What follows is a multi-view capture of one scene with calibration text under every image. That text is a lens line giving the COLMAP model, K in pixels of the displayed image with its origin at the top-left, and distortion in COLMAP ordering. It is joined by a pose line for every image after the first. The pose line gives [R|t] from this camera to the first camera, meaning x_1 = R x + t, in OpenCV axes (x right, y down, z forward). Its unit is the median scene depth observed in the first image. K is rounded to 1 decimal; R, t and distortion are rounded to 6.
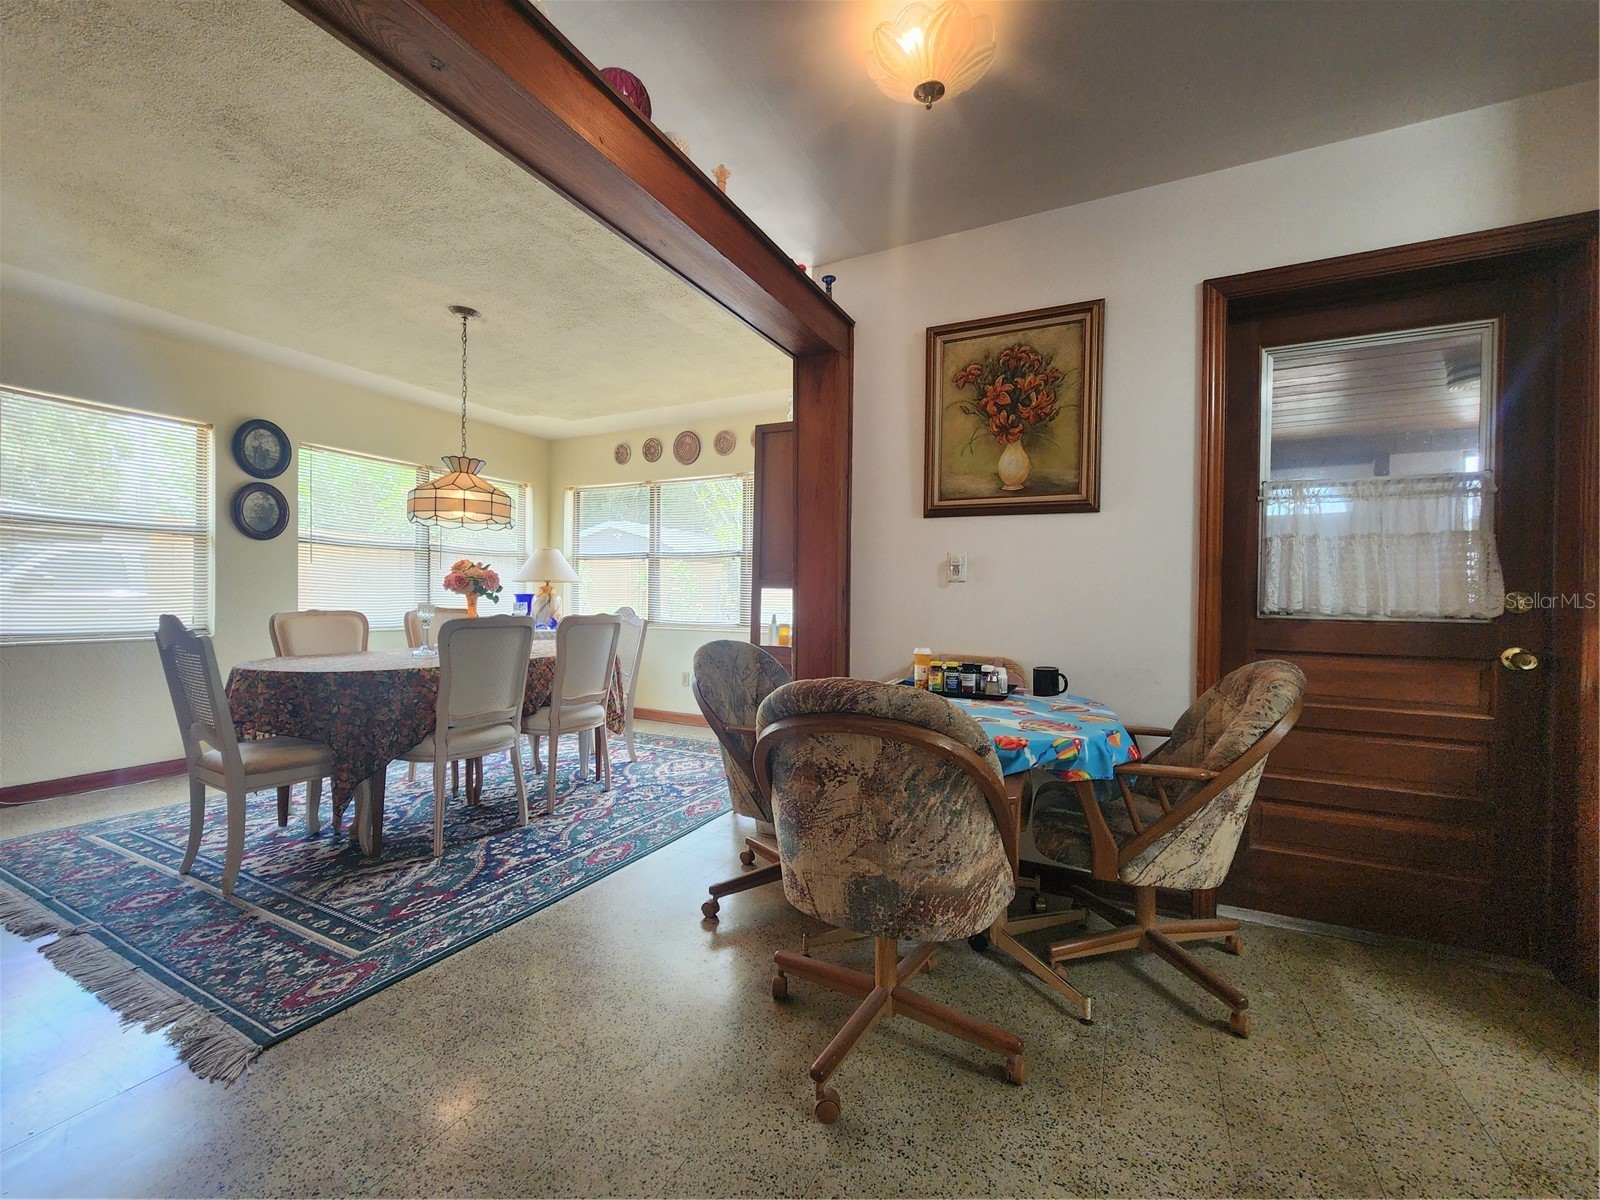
lens RADIAL K [[655.2, 0, 803.7], [0, 655.2, 601.9], [0, 0, 1]] dist [0.000066, -0.000916]
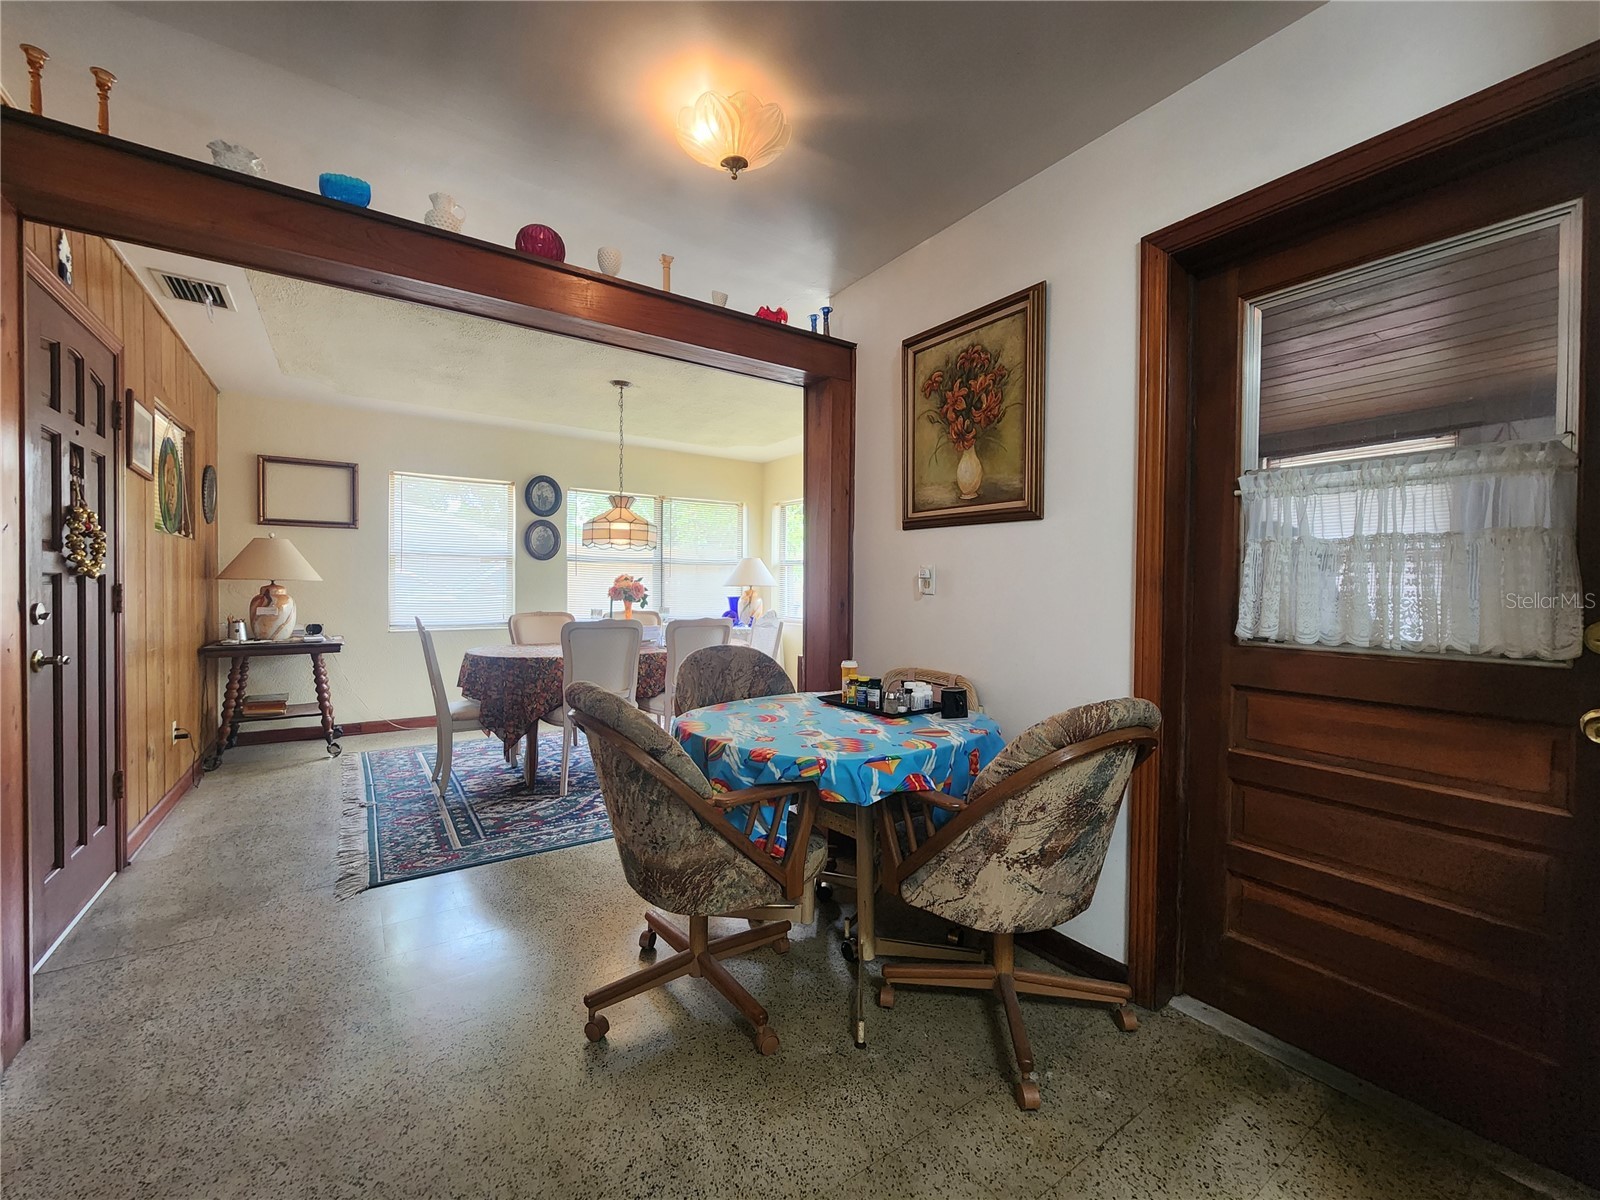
lens RADIAL K [[649.8, 0, 799.0], [0, 649.8, 596.6], [0, 0, 1]] dist [0.001088, 0.000028]
pose [[0.877021, 0.002246, -0.480446, 0.553400], [-0.002697, 0.999996, -0.000248, -0.028584], [0.480444, 0.001513, 0.877024, 0.056735]]
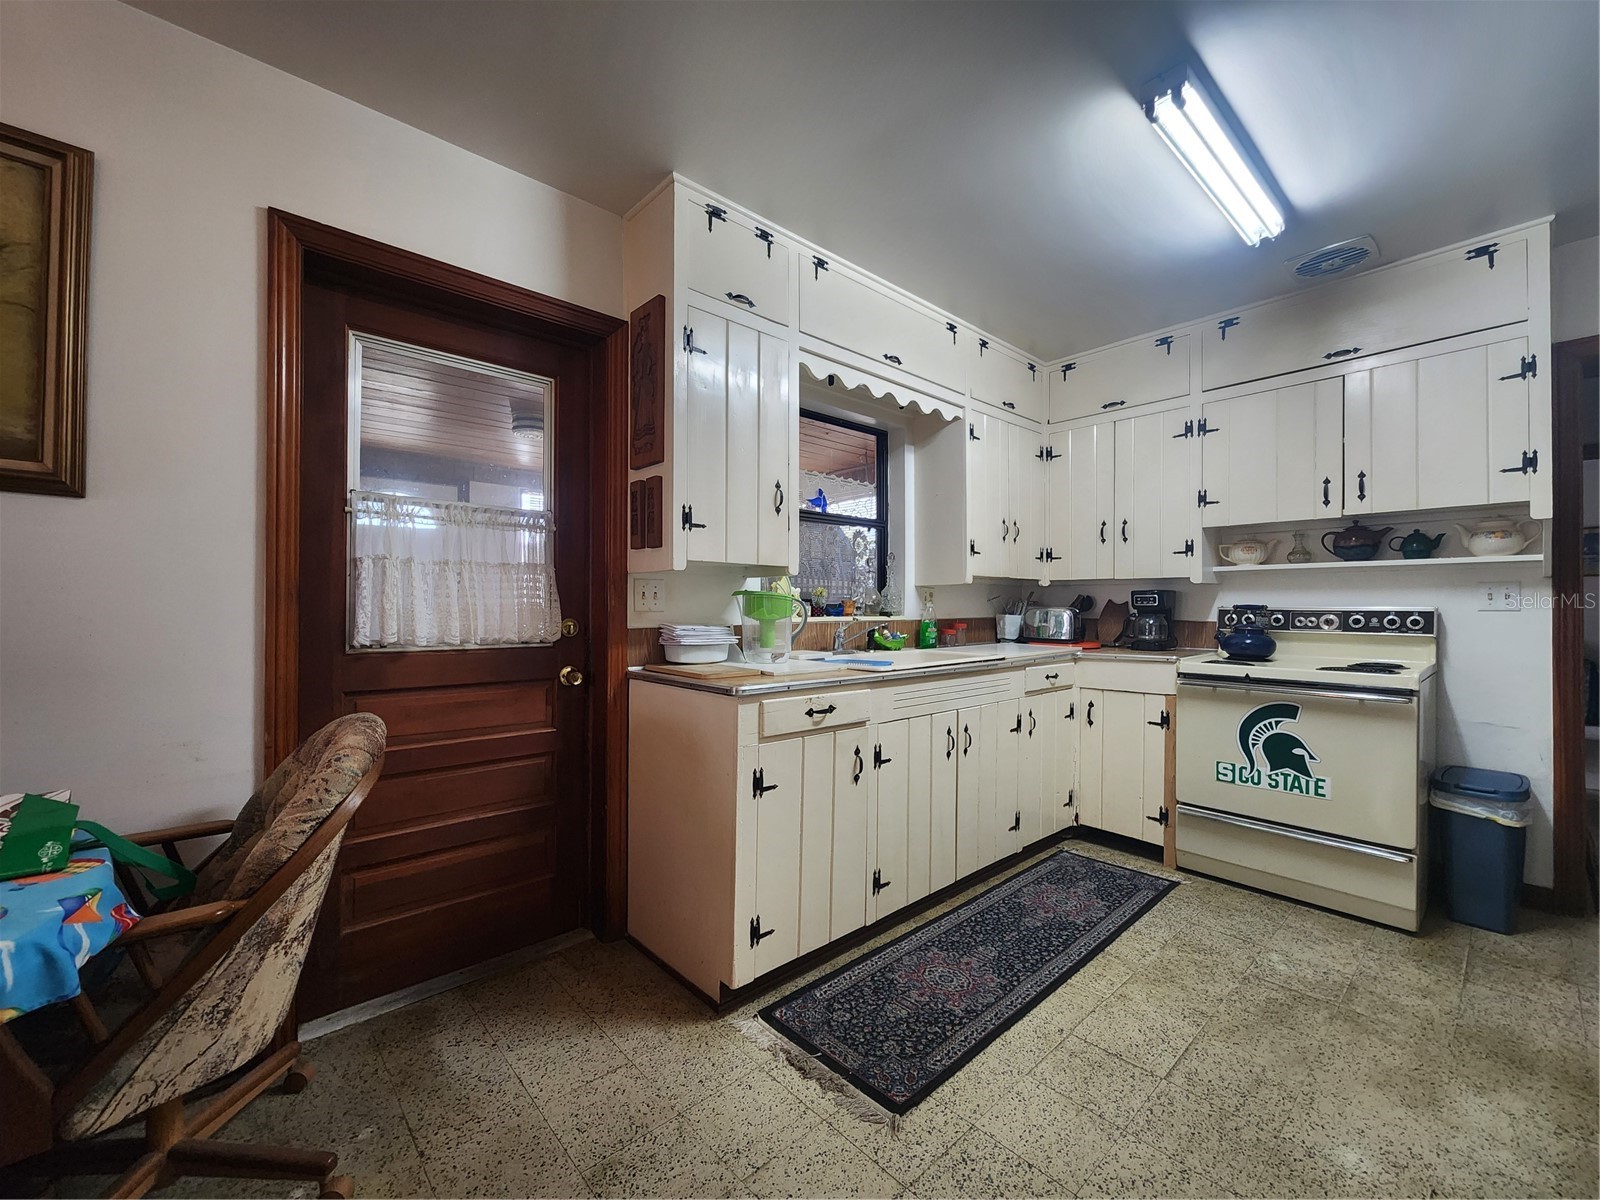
lens RADIAL K [[655.2, 0, 803.7], [0, 655.2, 601.9], [0, 0, 1]] dist [0.000066, -0.000916]
pose [[0.351158, -0.004073, 0.936307, 0.111093], [0.010136, 0.999948, 0.000549, -0.031969], [-0.936261, 0.009298, 0.351181, 0.153943]]
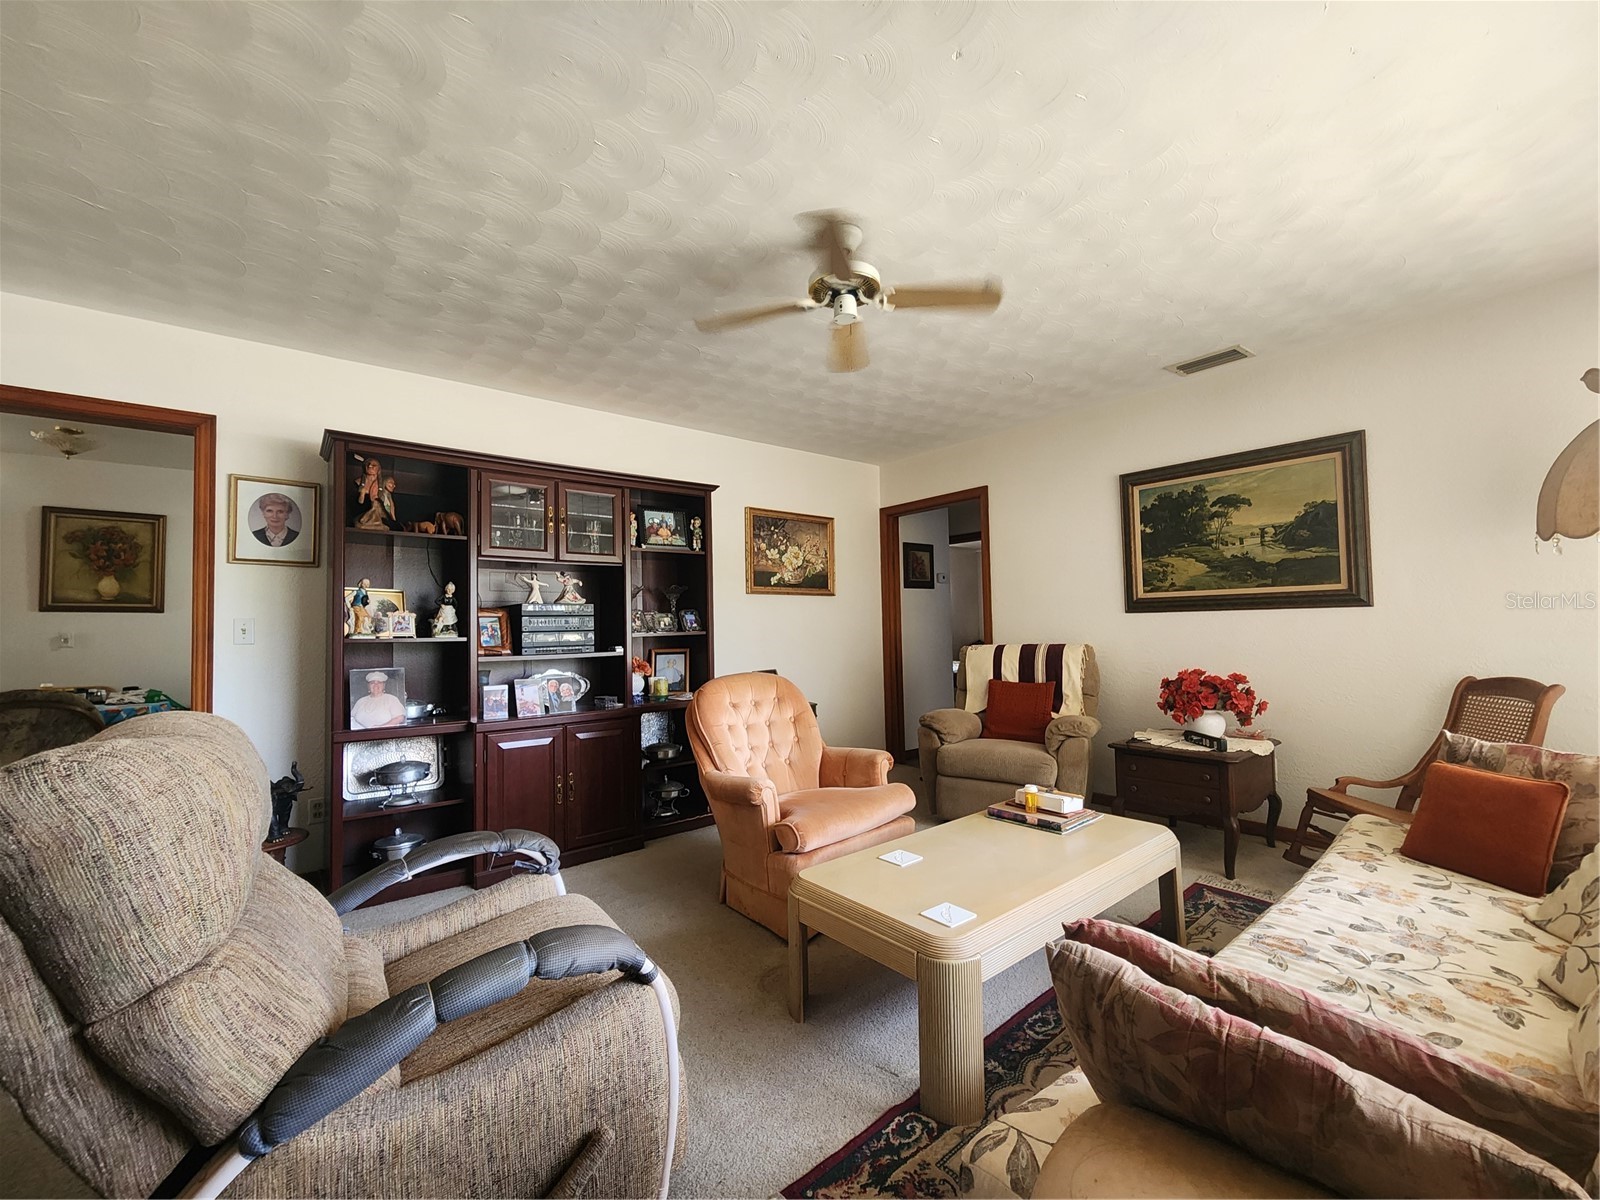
lens RADIAL K [[638.6, 0, 800.8], [0, 638.6, 605.7], [0, 0, 1]] dist [-0.001629, -0.003075]
pose [[0.423435, 0.017203, 0.905763, -0.523198], [0.037641, 0.998622, -0.036564, -0.004120], [-0.905144, 0.049576, 0.422204, -1.678640]]
